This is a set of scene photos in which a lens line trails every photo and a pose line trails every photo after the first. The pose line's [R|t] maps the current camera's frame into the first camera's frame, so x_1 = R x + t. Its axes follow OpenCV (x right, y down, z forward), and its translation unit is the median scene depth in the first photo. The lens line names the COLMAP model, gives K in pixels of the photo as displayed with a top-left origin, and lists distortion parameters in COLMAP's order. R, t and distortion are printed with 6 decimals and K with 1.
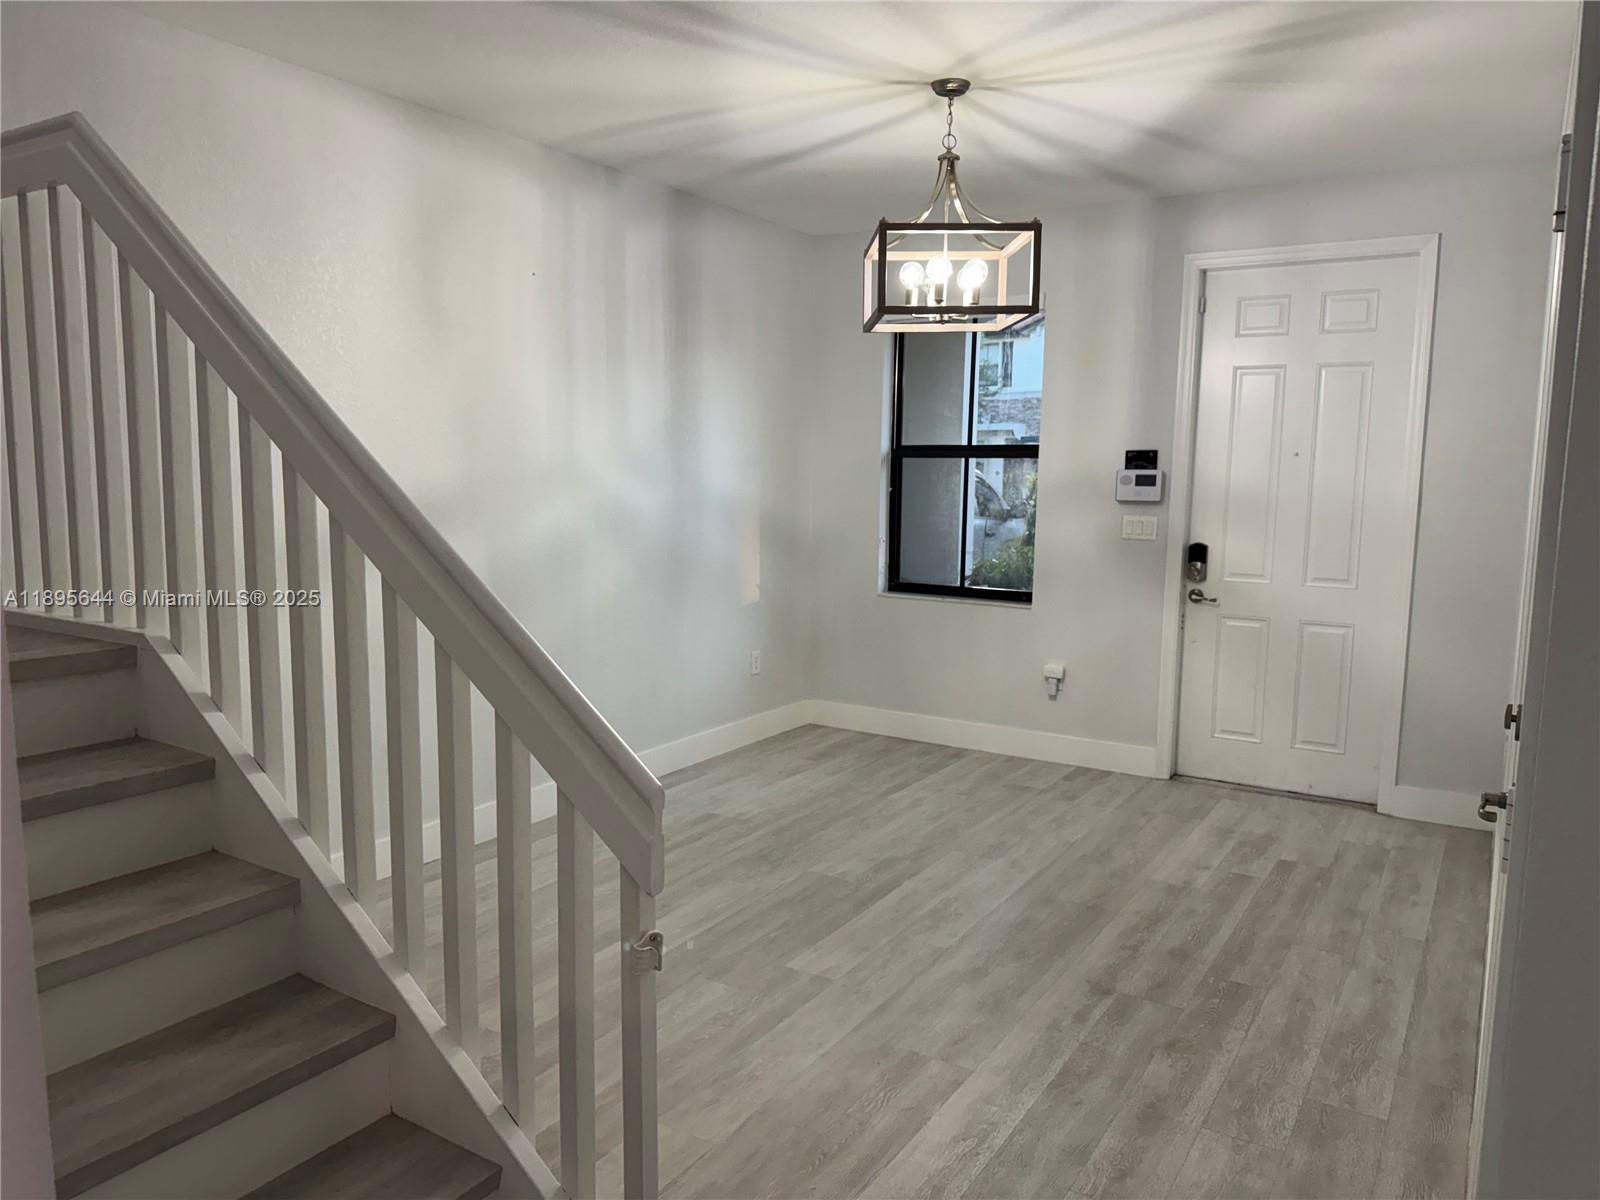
lens RADIAL K [[1125.8, 0, 807.1], [0, 1125.8, 607.8], [0, 0, 1]] dist [0.048542, -0.064828]
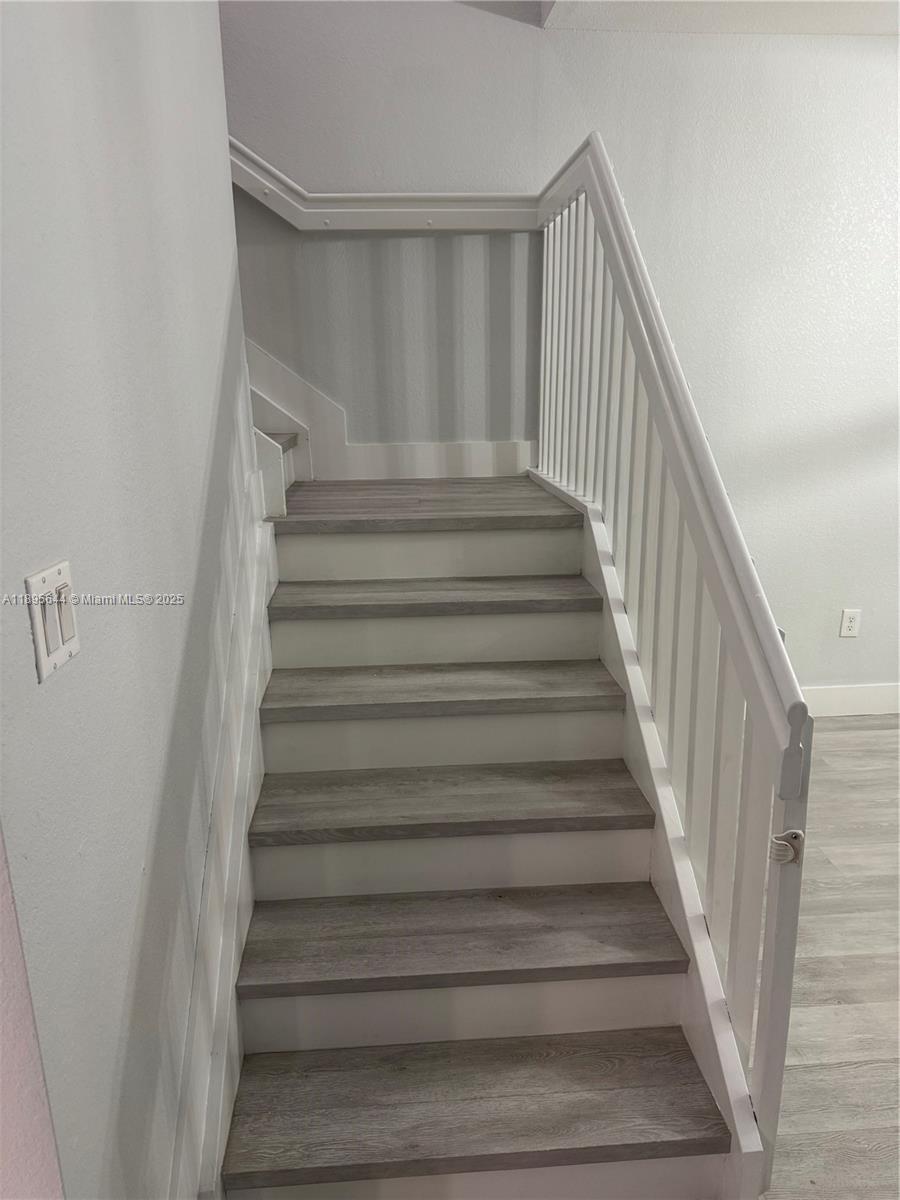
lens RADIAL K [[844.4, 0, 449.4], [0, 844.4, 599.4], [0, 0, 1]] dist [0.048542, -0.064828]
pose [[0.565794, 0.181338, -0.804359, 0.212201], [-0.075436, 0.982810, 0.168506, -0.028518], [0.821089, -0.034662, 0.569747, 0.212369]]
